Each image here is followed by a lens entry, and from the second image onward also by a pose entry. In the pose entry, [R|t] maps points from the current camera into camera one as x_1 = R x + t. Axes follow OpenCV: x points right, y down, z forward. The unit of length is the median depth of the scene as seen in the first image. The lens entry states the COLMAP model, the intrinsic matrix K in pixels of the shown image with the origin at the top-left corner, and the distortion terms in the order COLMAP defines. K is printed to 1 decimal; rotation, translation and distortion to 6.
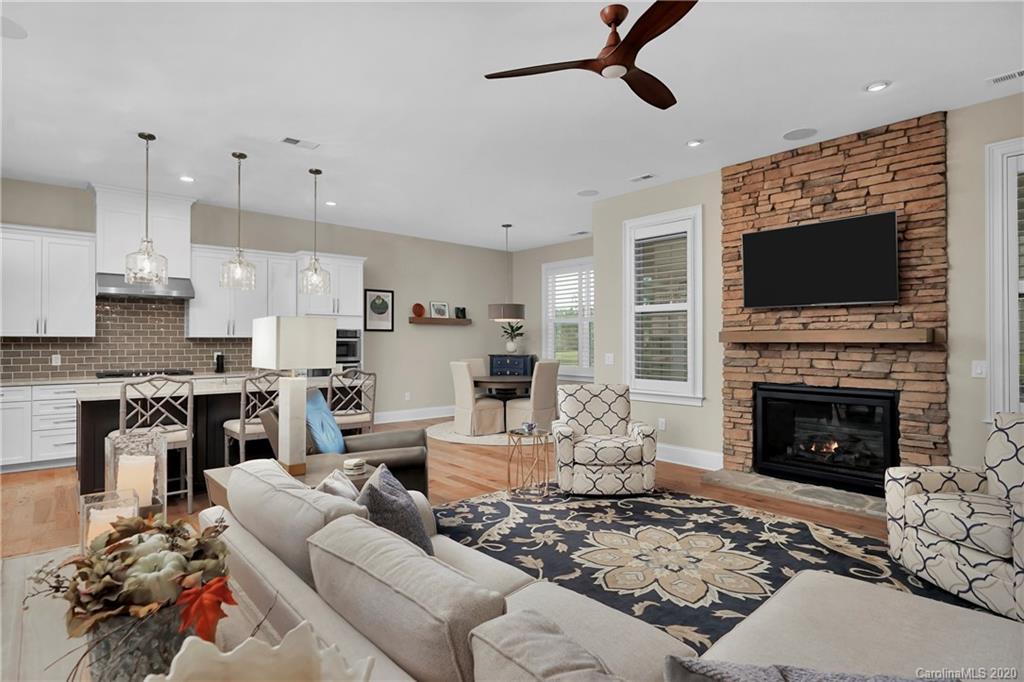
lens RADIAL K [[551.3, 0, 509.7], [0, 551.3, 338.2], [0, 0, 1]] dist [-0.001798, 0.000392]
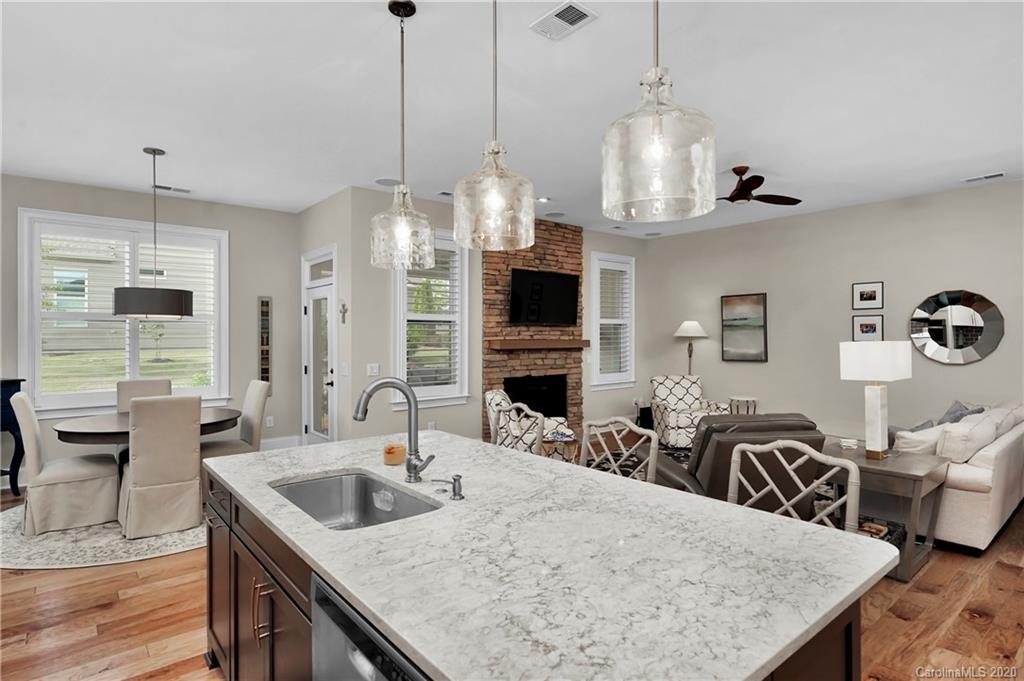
lens RADIAL K [[543.2, 0, 506.9], [0, 543.2, 336.5], [0, 0, 1]] dist [-0.005780, 0.000008]
pose [[0.001743, -0.000326, 0.999998, -0.968489], [-0.004846, 0.999988, 0.000334, -0.024309], [-0.999987, -0.004846, 0.001741, 1.084891]]
